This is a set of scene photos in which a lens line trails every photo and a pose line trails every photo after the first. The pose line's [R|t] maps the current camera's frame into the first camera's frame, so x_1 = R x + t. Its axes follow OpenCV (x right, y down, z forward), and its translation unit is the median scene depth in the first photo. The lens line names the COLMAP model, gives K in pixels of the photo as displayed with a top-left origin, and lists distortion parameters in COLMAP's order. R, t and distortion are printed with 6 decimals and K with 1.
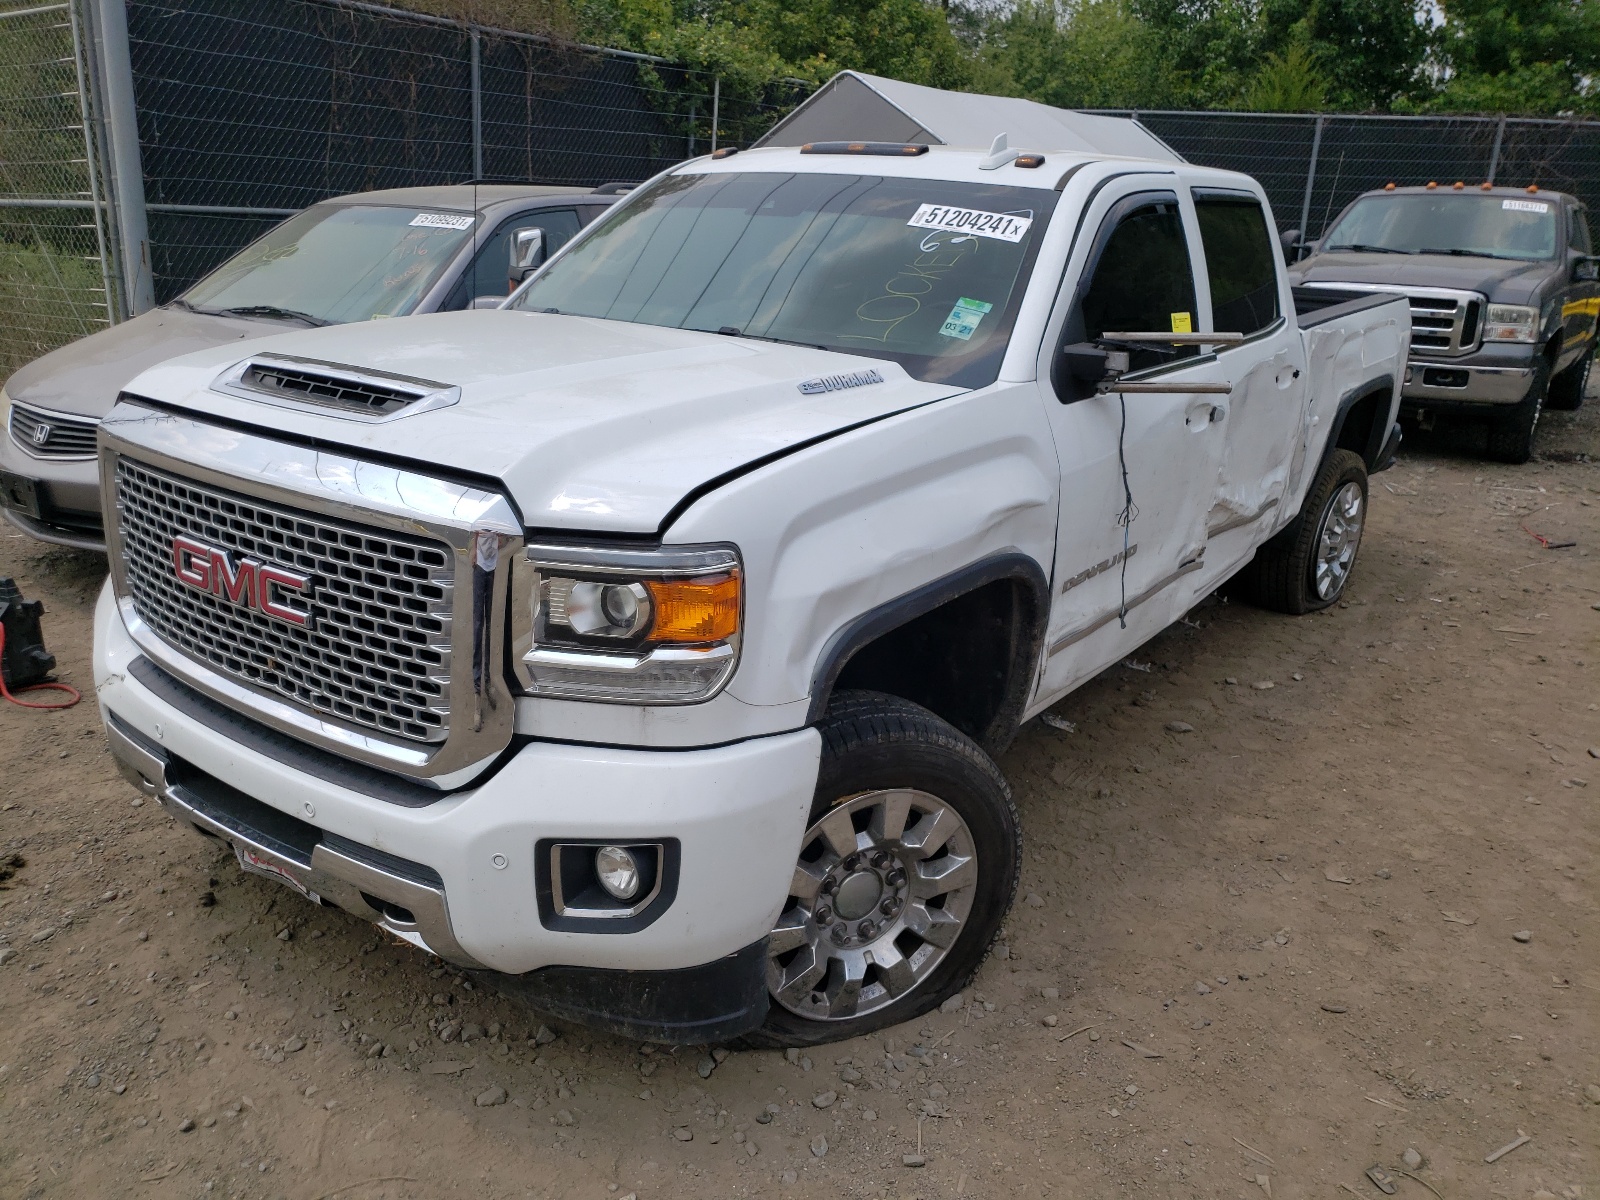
lens RADIAL K [[1289.6, 0, 800.0], [0, 1289.6, 600.0], [0, 0, 1]] dist [-0.002301, 0.007948]
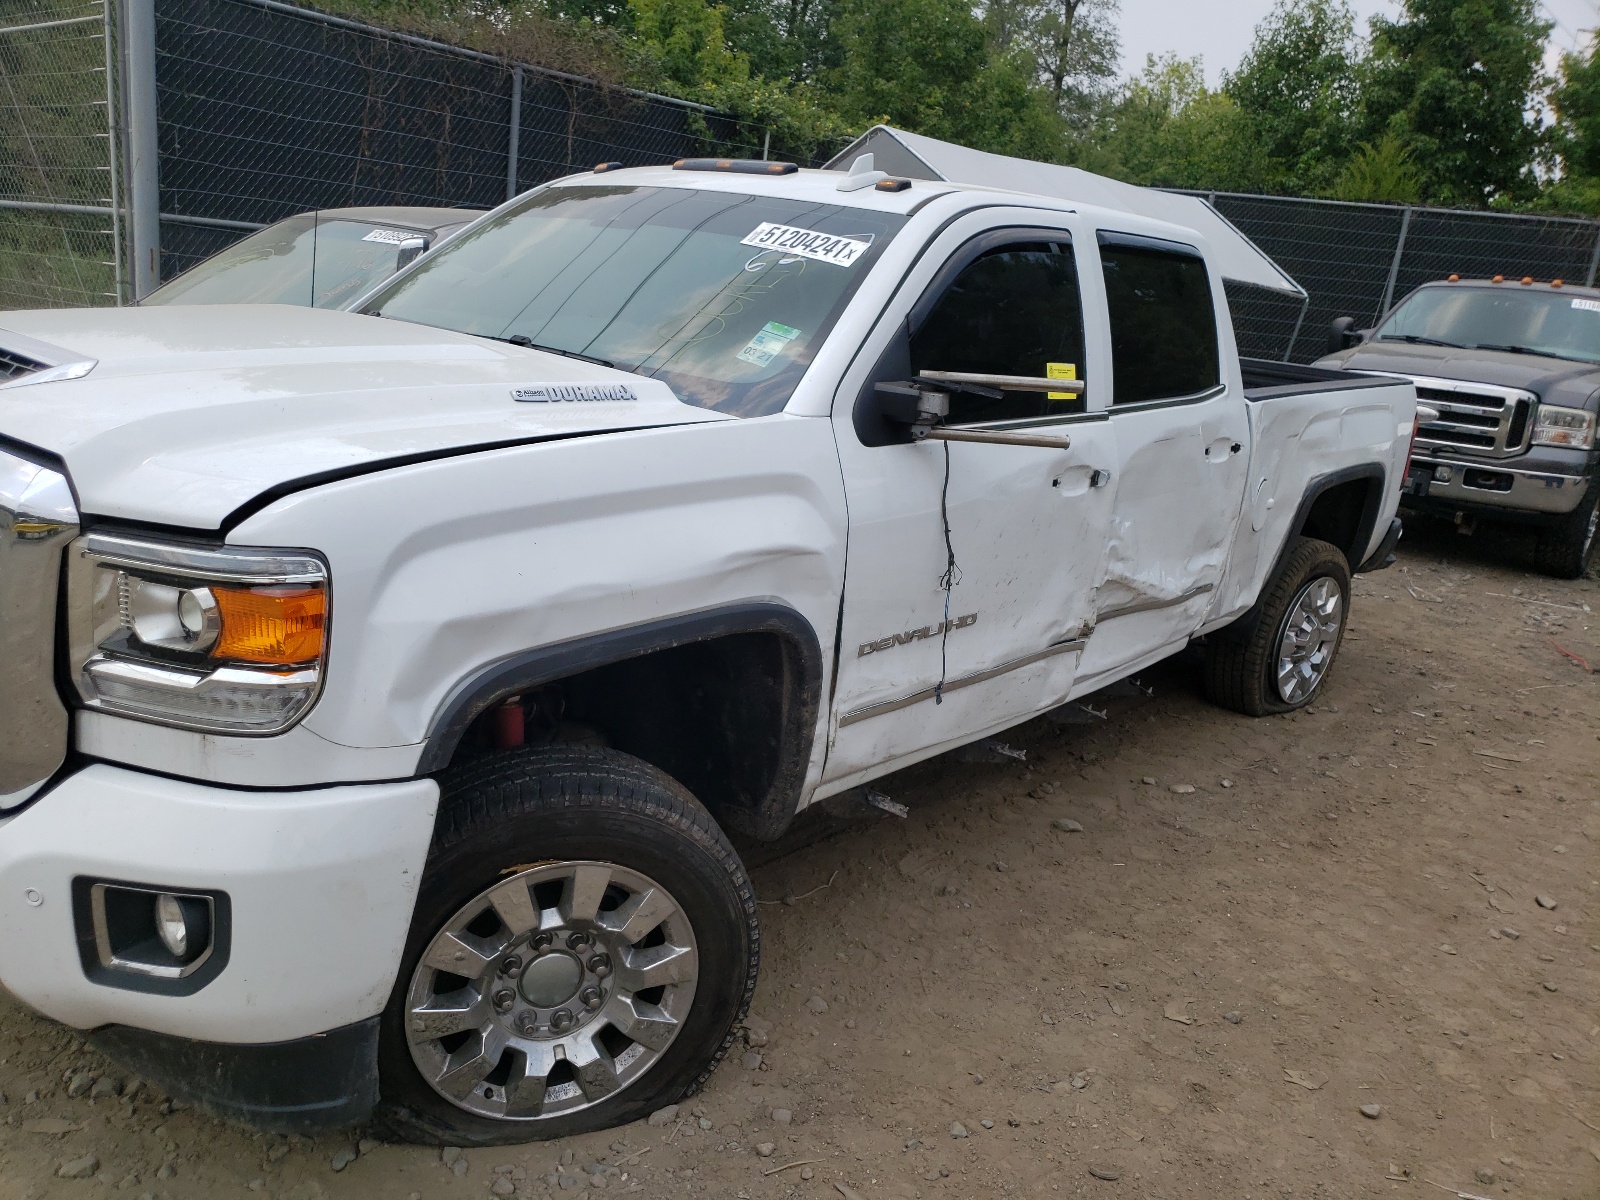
lens RADIAL K [[1279.8, 0, 800.0], [0, 1279.8, 600.0], [0, 0, 1]] dist [0.001512, -0.002617]
pose [[0.993133, 0.082768, -0.082682, 0.173225], [-0.086816, 0.995133, -0.046620, -0.000376], [0.078421, 0.053478, 0.995485, 0.088902]]
